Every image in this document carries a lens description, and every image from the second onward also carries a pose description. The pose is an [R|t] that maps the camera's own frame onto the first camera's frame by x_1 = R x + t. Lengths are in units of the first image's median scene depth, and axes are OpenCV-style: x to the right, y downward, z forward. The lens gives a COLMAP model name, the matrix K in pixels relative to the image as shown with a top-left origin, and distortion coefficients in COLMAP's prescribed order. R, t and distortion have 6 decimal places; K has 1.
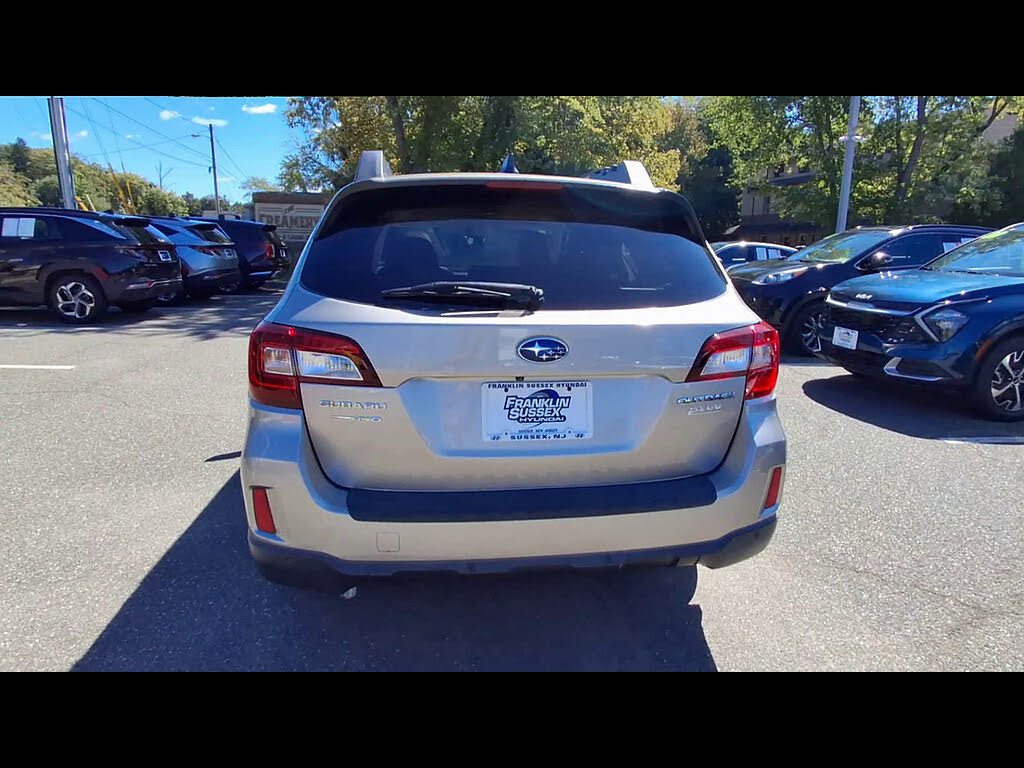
lens RADIAL K [[582.8, 0, 536.4], [0, 582.8, 360.1], [0, 0, 1]] dist [-0.003237, -0.000452]
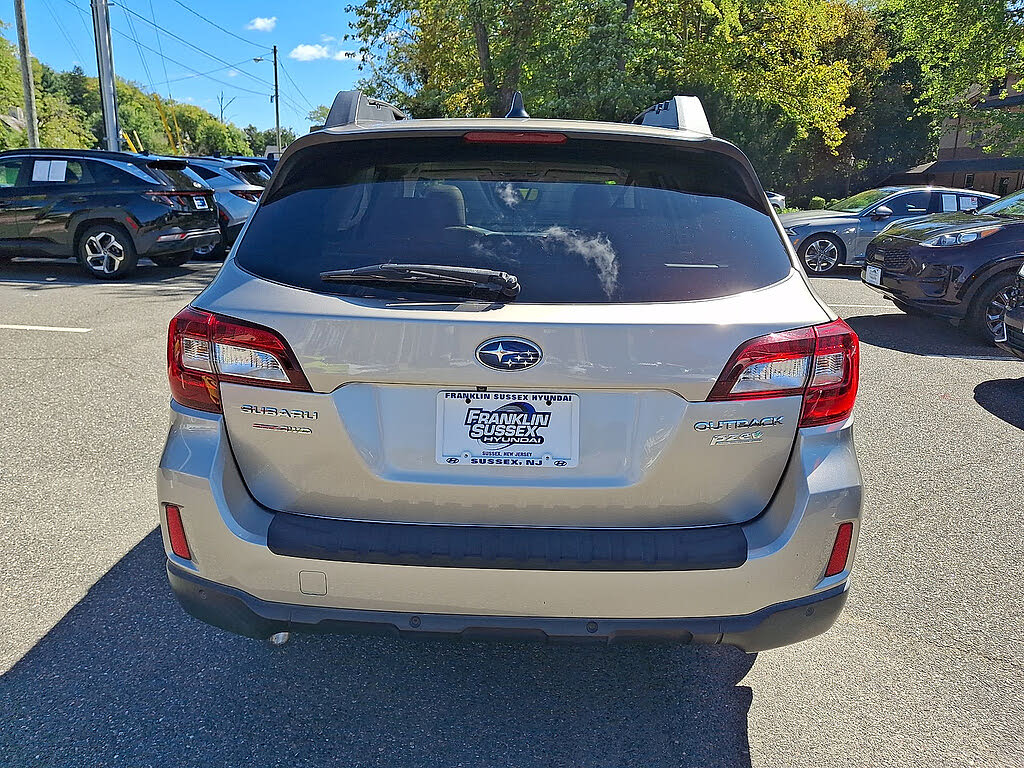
lens RADIAL K [[718.4, 0, 533.5], [0, 718.4, 346.5], [0, 0, 1]] dist [0.005575, -0.003657]
pose [[0.985460, 0.039544, -0.165242, 0.172590], [-0.035401, 0.998982, 0.027945, -0.047218], [0.166178, -0.021689, 0.985857, 0.043918]]
